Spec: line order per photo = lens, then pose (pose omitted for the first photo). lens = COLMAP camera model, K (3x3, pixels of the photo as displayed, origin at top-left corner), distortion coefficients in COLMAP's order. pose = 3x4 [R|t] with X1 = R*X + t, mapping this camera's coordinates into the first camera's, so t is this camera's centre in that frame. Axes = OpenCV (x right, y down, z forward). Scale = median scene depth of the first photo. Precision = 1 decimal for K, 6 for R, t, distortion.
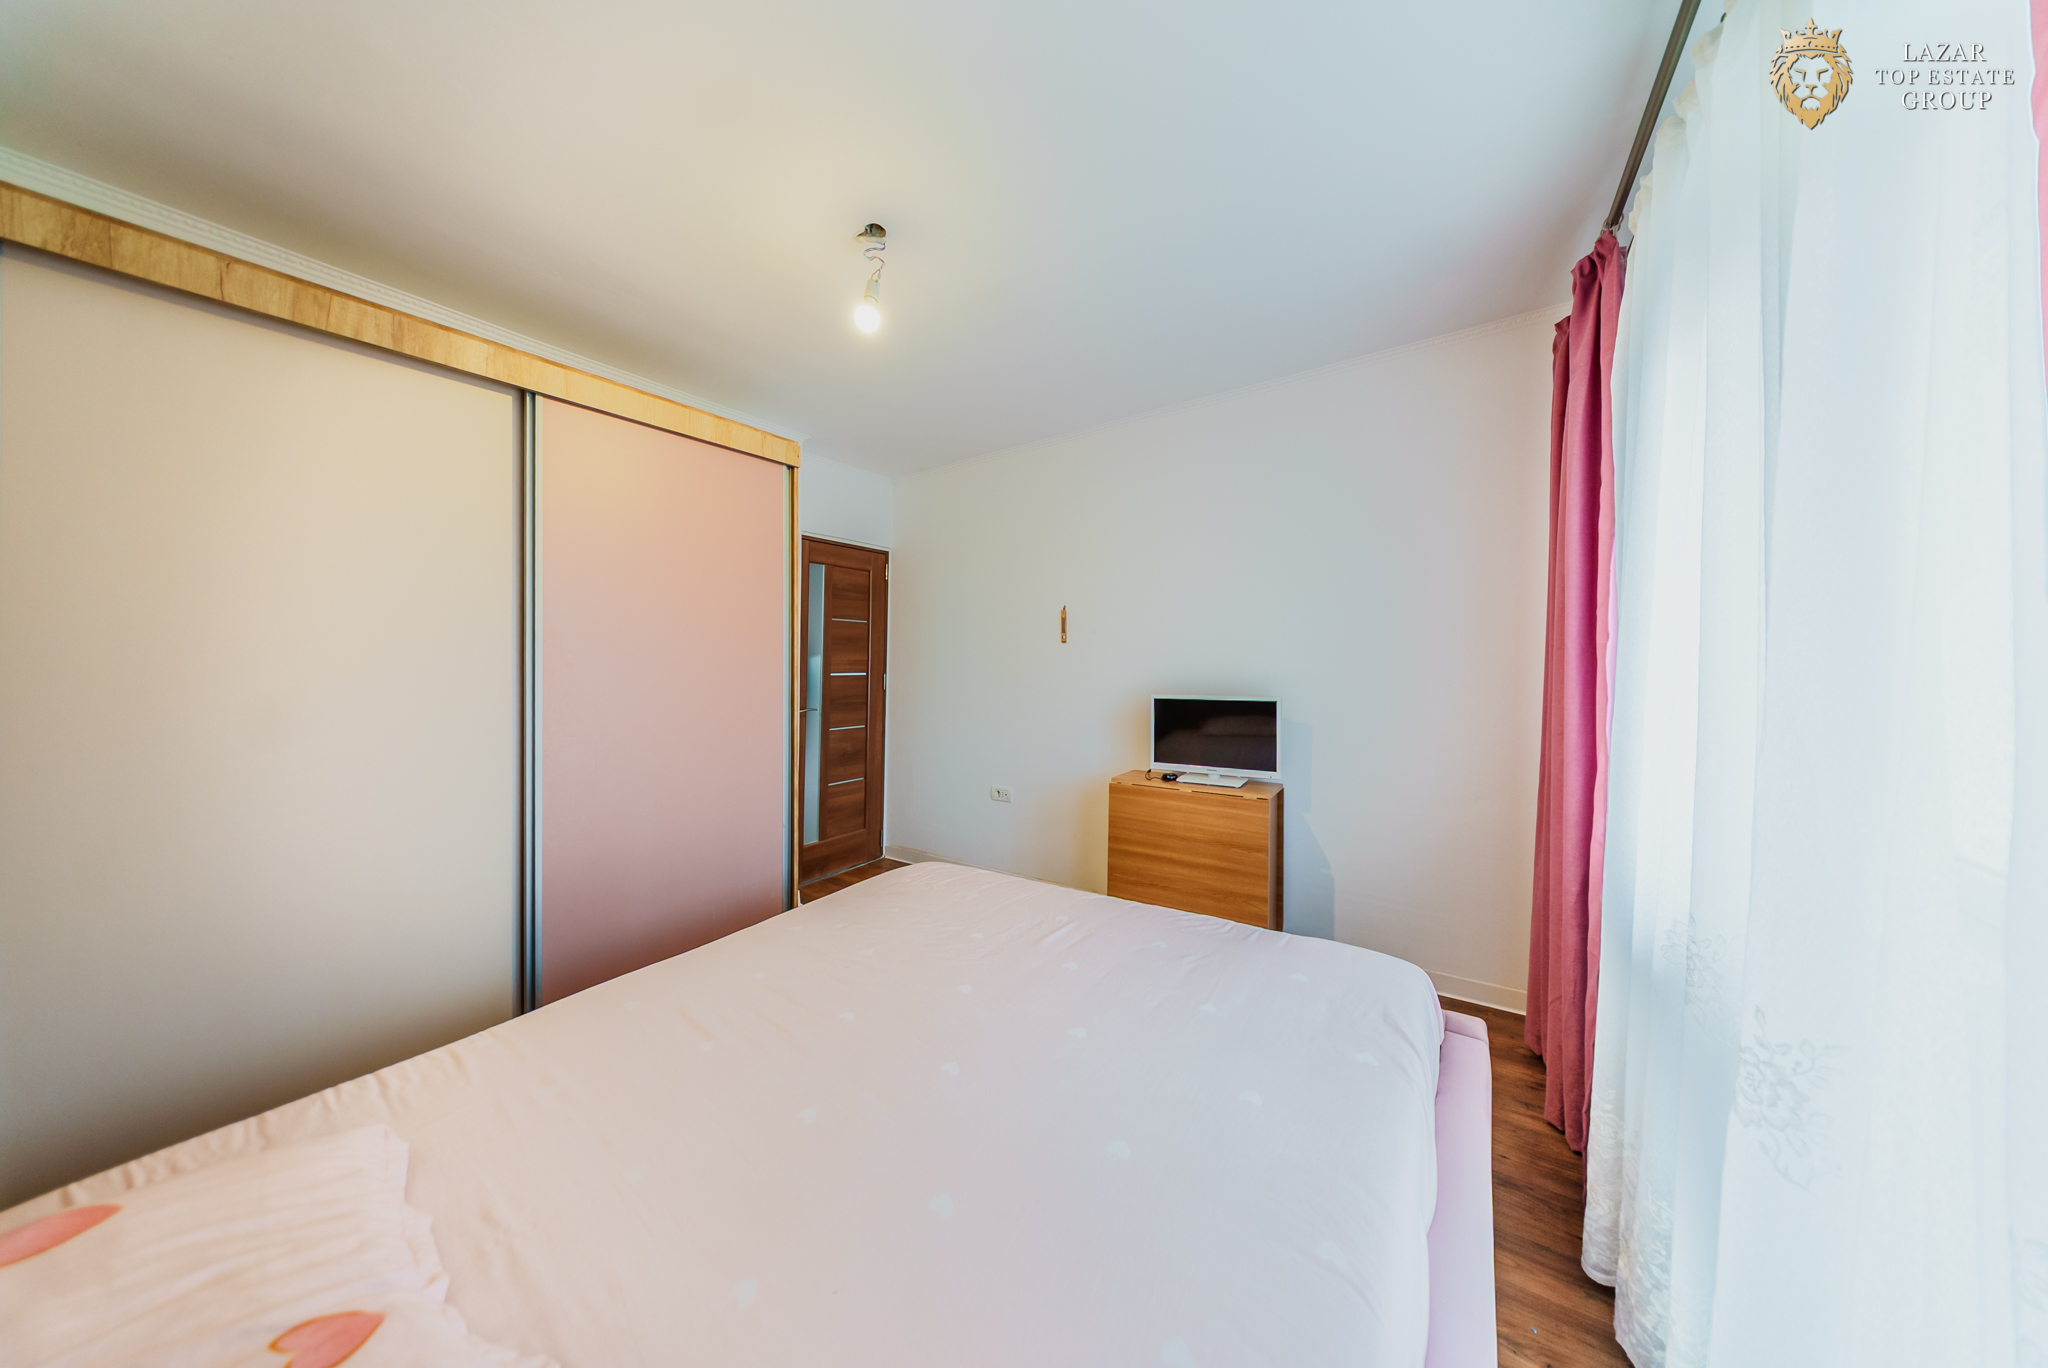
lens RADIAL K [[599.8, 0, 1016.6], [0, 599.8, 686.8], [0, 0, 1]] dist [-0.000238, -0.000032]
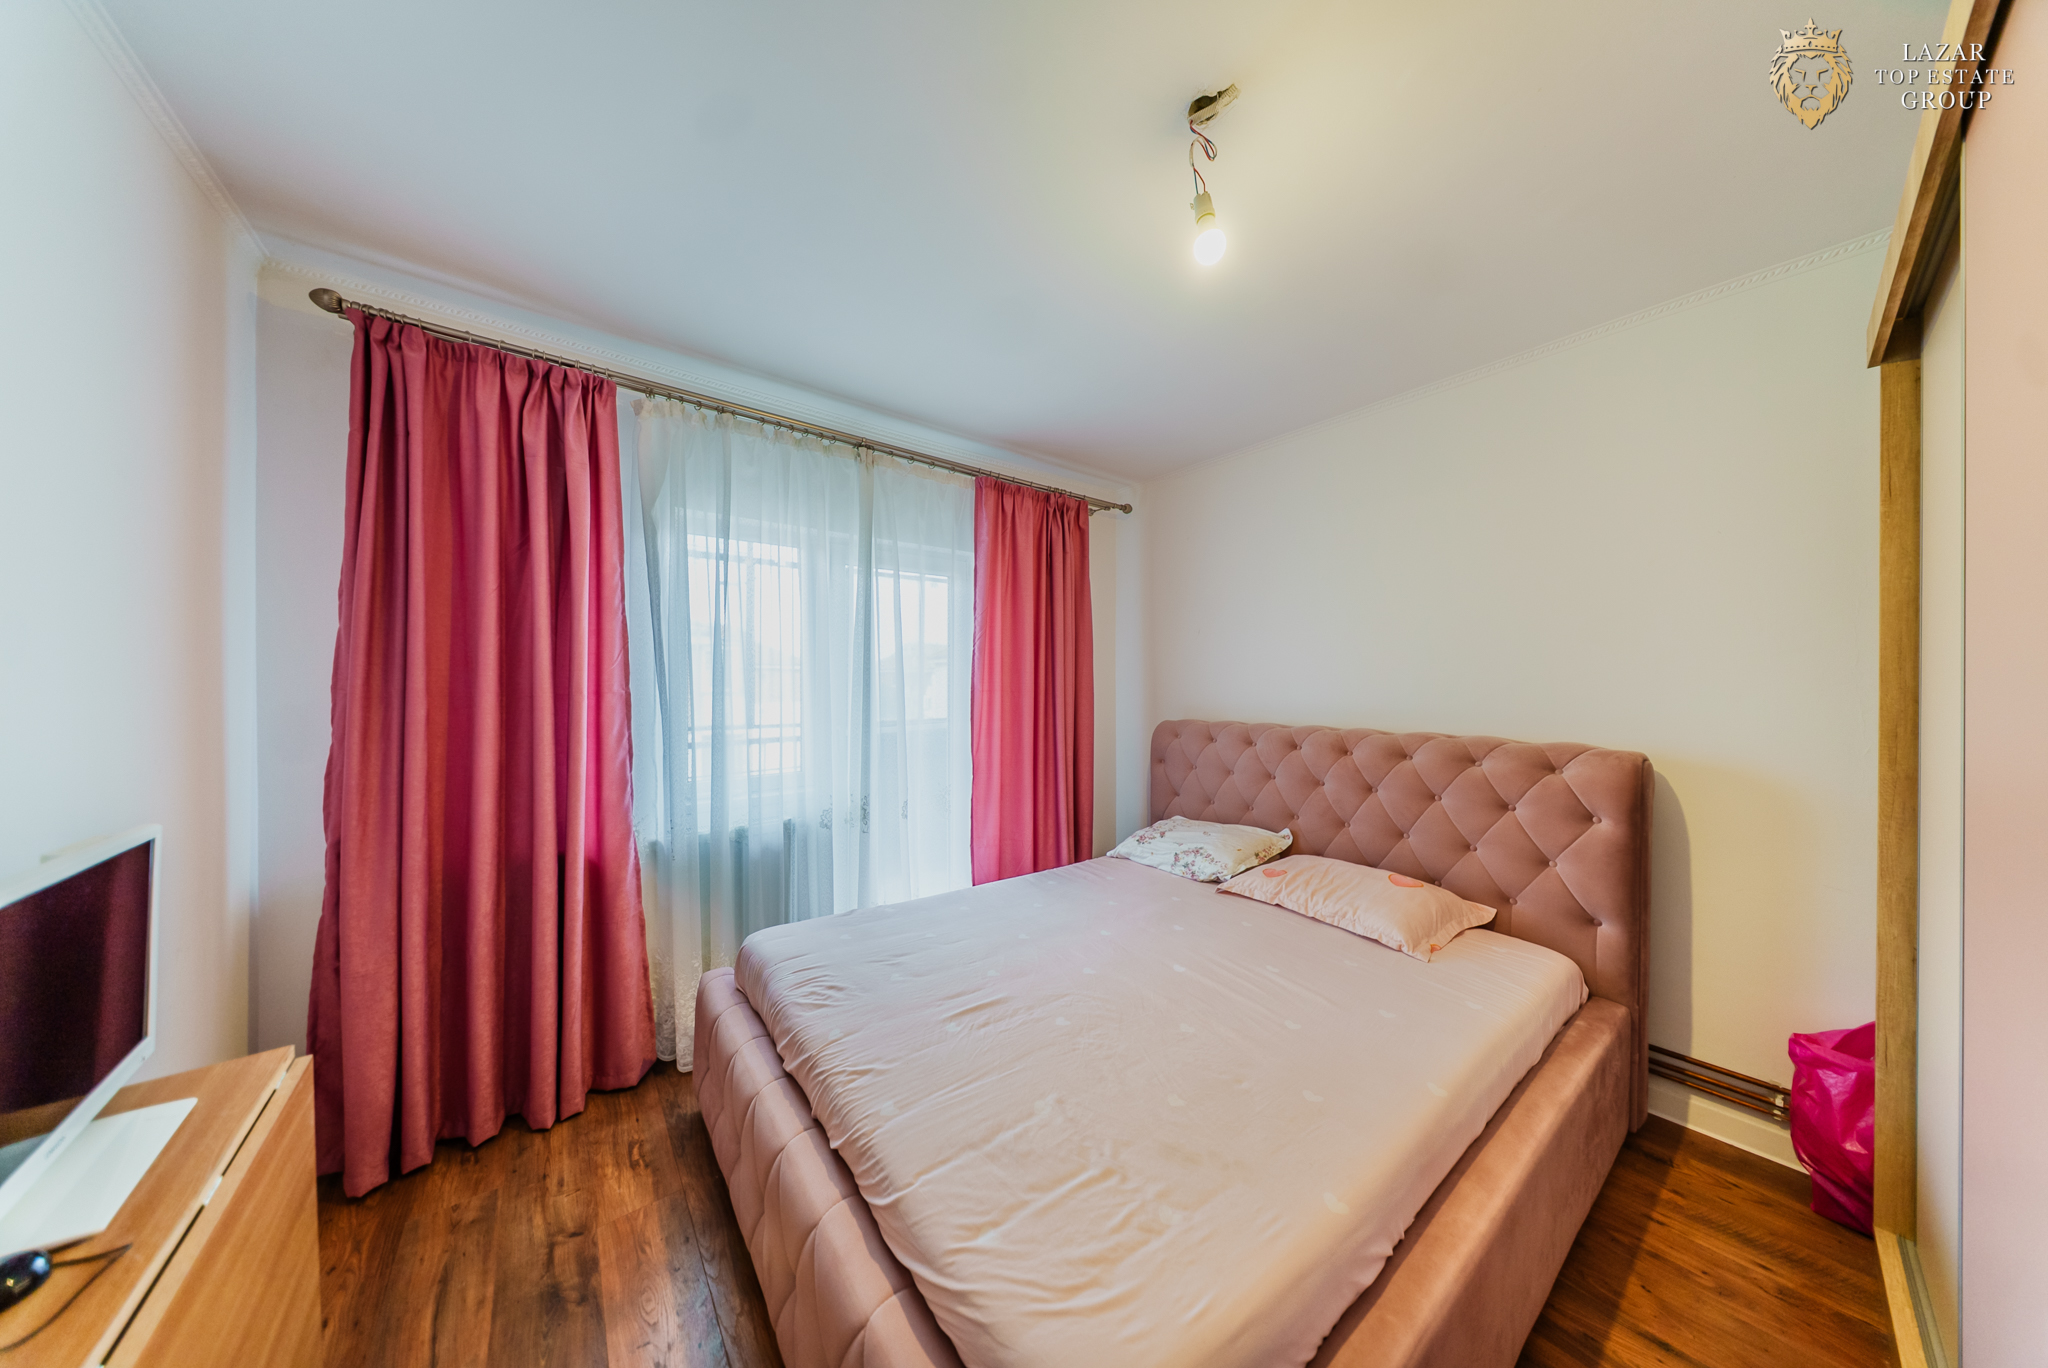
lens RADIAL K [[614.8, 0, 1033.9], [0, 614.8, 678.0], [0, 0, 1]] dist [-0.000093, -0.000014]
pose [[-0.962474, 0.018372, 0.270752, -0.172777], [0.023831, 0.999573, 0.016889, -0.061610], [-0.270326, 0.022708, -0.962501, 1.166031]]
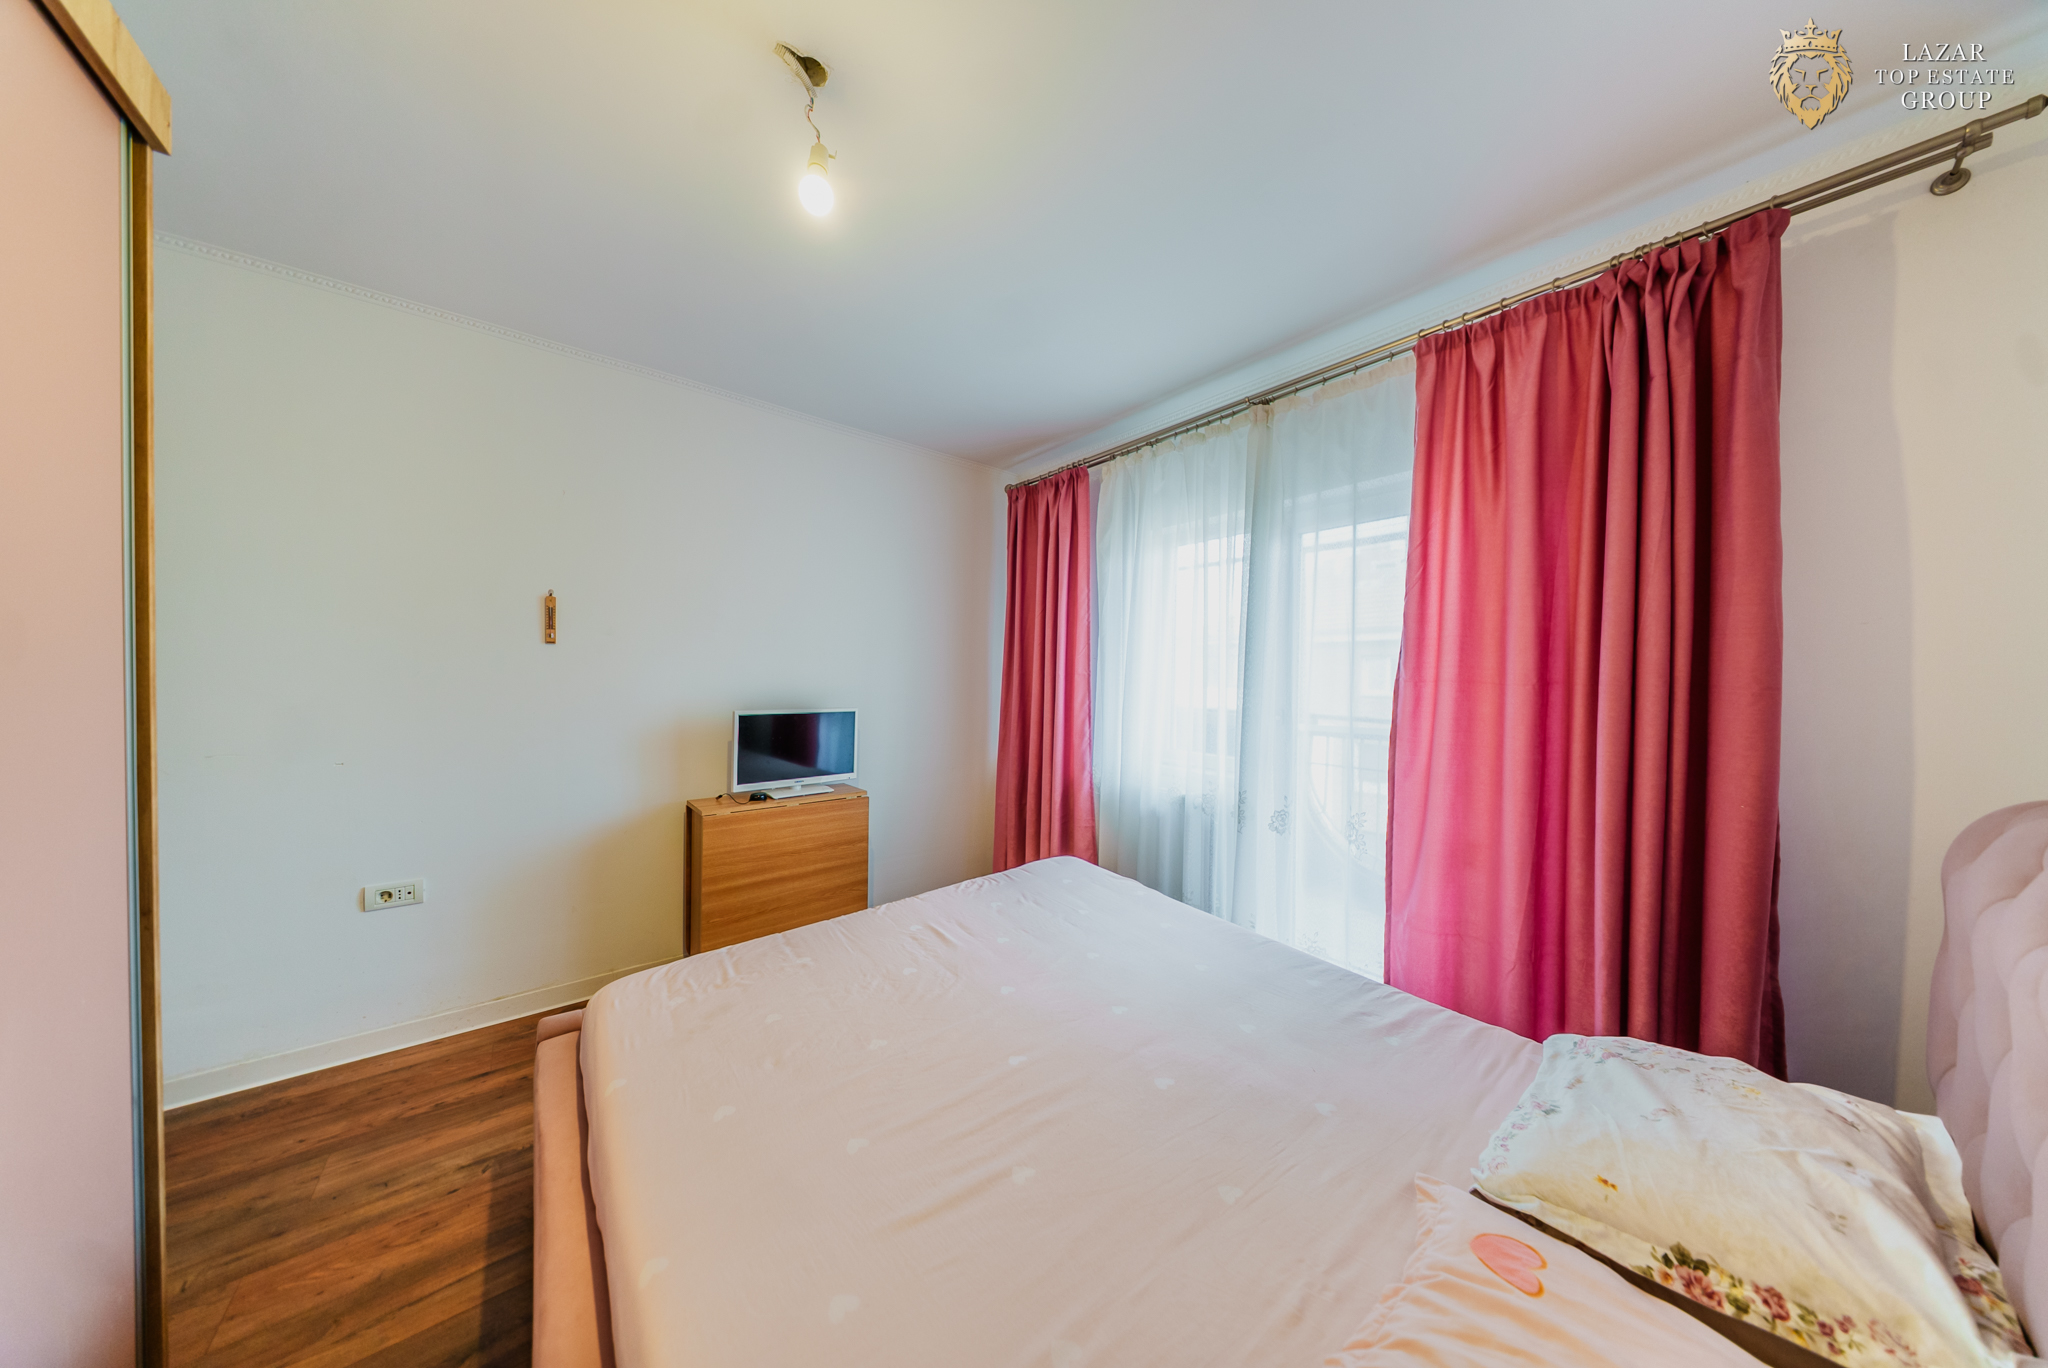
lens RADIAL K [[599.8, 0, 1016.6], [0, 599.8, 686.8], [0, 0, 1]] dist [-0.000238, -0.000032]
pose [[0.275201, -0.000585, 0.961387, -0.581297], [0.011989, 0.999924, -0.002824, -0.017349], [-0.961312, 0.012303, 0.275187, 0.359022]]
